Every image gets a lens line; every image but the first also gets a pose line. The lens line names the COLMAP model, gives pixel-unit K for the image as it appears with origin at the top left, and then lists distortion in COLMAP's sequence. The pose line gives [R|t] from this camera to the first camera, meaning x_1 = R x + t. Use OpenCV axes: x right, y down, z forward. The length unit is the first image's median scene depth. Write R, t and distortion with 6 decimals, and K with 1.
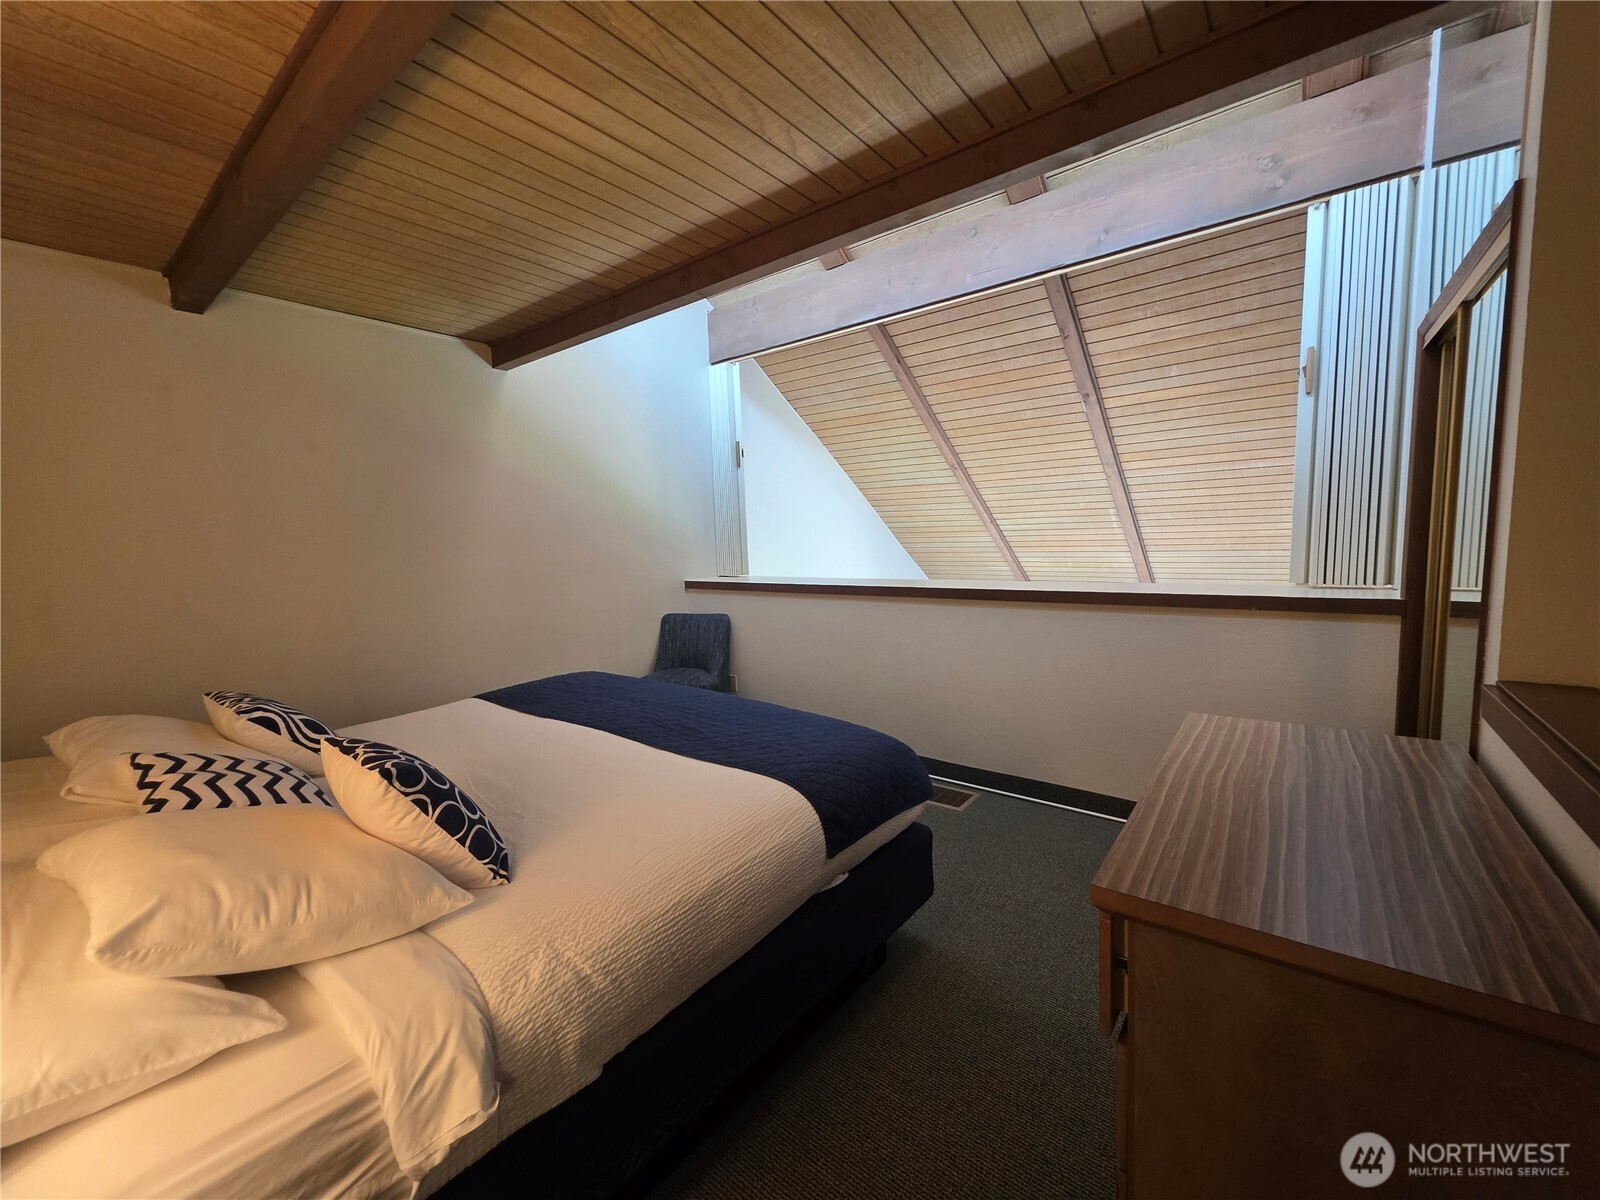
lens RADIAL K [[635.0, 0, 802.6], [0, 635.0, 601.2], [0, 0, 1]] dist [-0.001397, -0.001085]
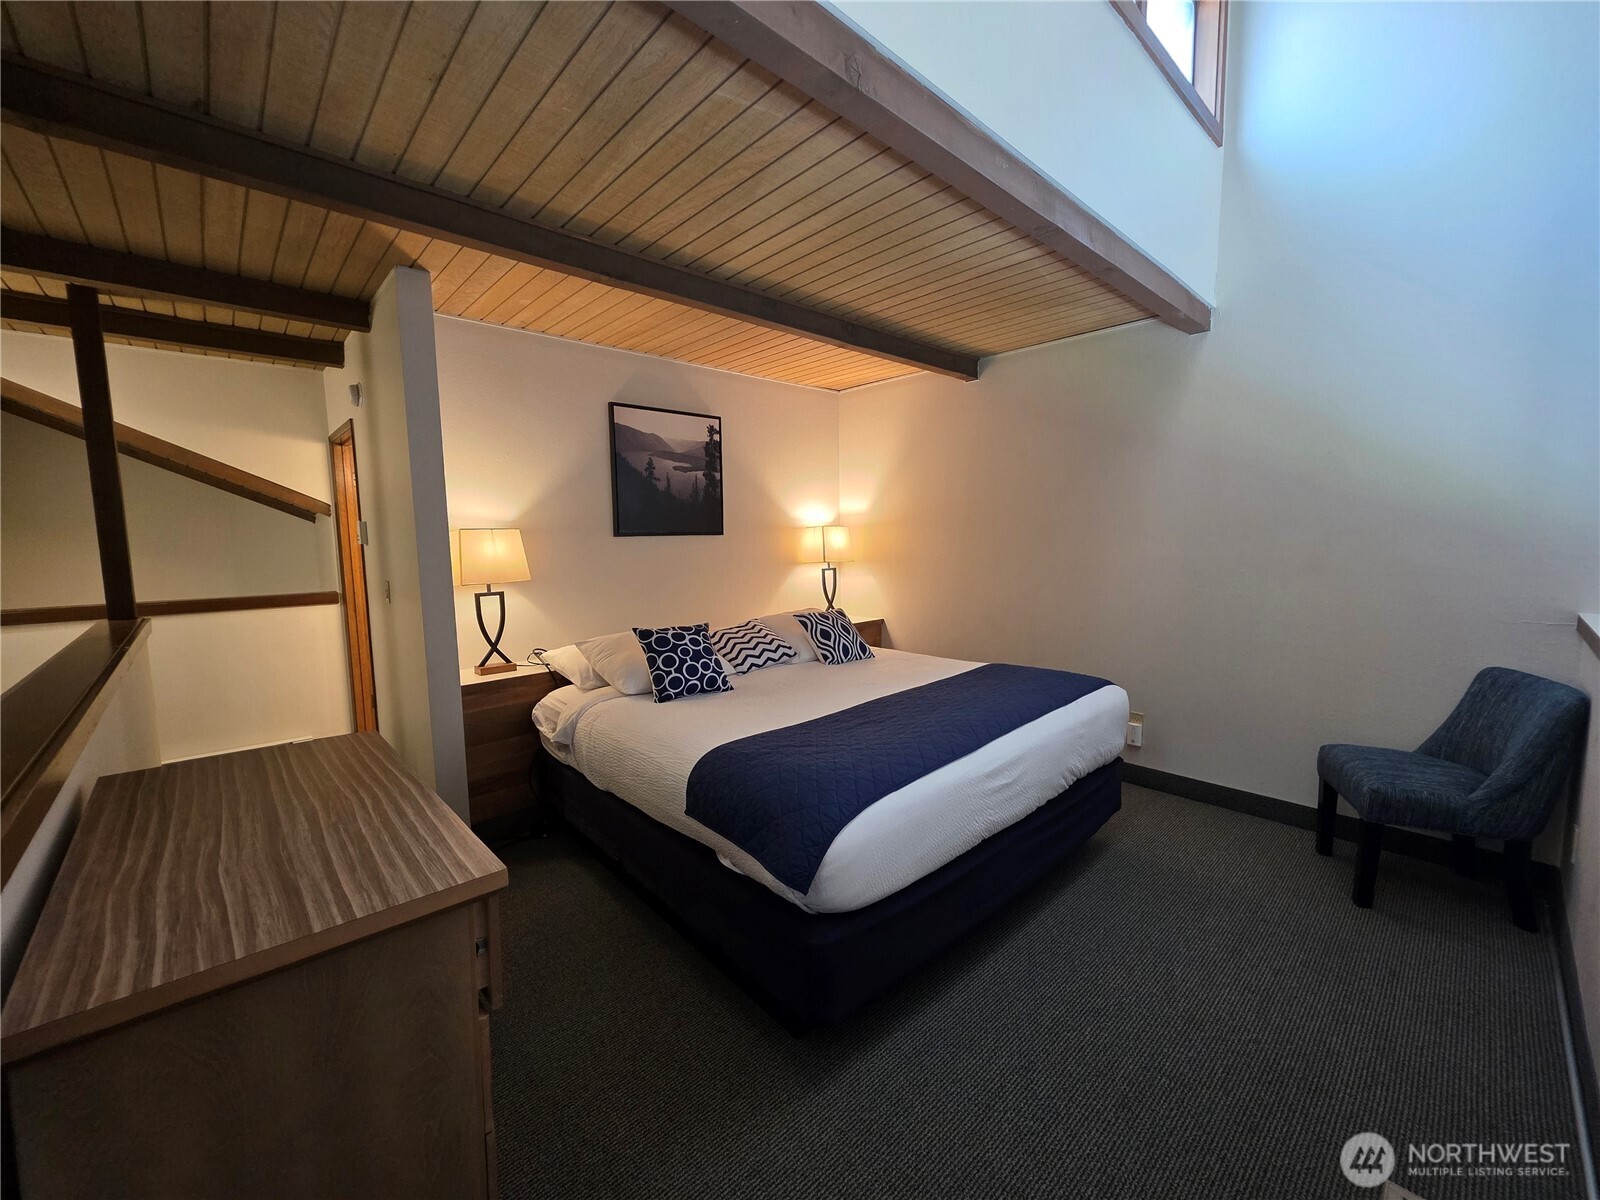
lens RADIAL K [[635.0, 0, 801.0], [0, 635.0, 601.0], [0, 0, 1]] dist [-0.001397, -0.001085]
pose [[-0.149424, 0.136428, -0.979316, 1.349653], [-0.086434, 0.984842, 0.150386, -0.219572], [0.984988, 0.107117, -0.135367, 1.606016]]
